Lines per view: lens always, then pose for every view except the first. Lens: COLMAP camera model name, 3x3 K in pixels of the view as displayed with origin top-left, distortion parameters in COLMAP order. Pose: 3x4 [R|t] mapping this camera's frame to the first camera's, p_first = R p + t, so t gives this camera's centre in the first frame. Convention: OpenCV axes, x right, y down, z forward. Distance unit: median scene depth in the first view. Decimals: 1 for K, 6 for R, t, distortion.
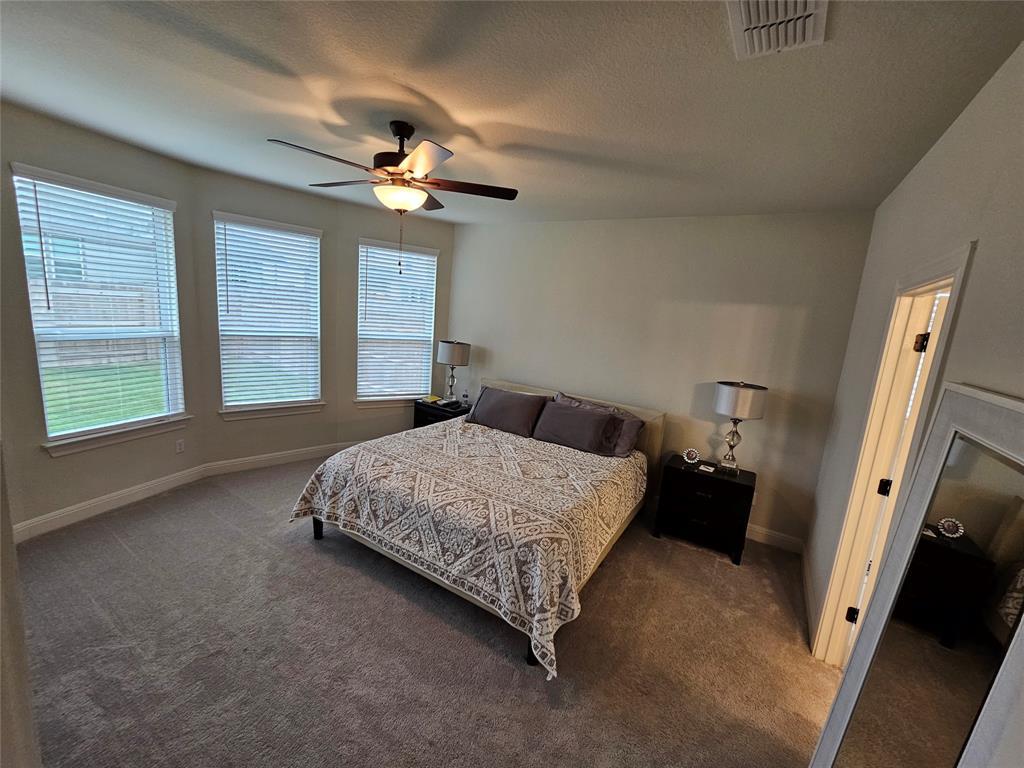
lens RADIAL K [[419.7, 0, 508.1], [0, 419.7, 386.0], [0, 0, 1]] dist [0.004795, -0.002898]
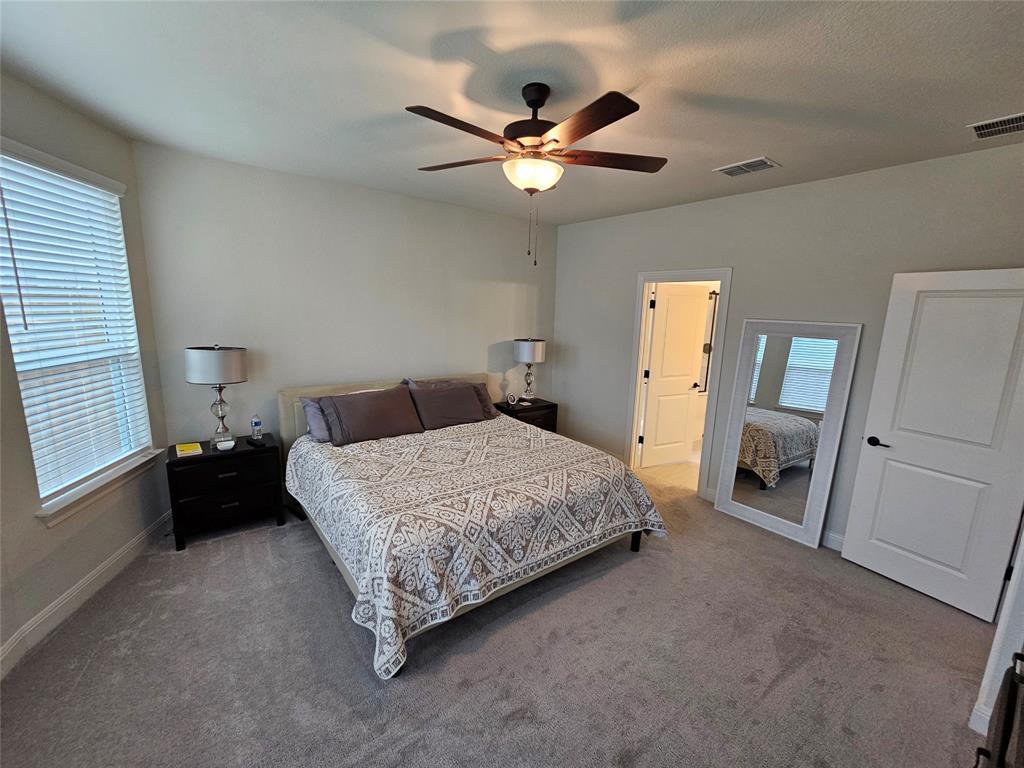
lens RADIAL K [[419.7, 0, 507.4], [0, 419.7, 382.9], [0, 0, 1]] dist [0.004795, -0.002898]
pose [[0.362729, -0.241406, 0.900084, -0.833738], [0.169652, 0.966830, 0.190939, -0.152898], [-0.916322, 0.083441, 0.391652, 0.539613]]
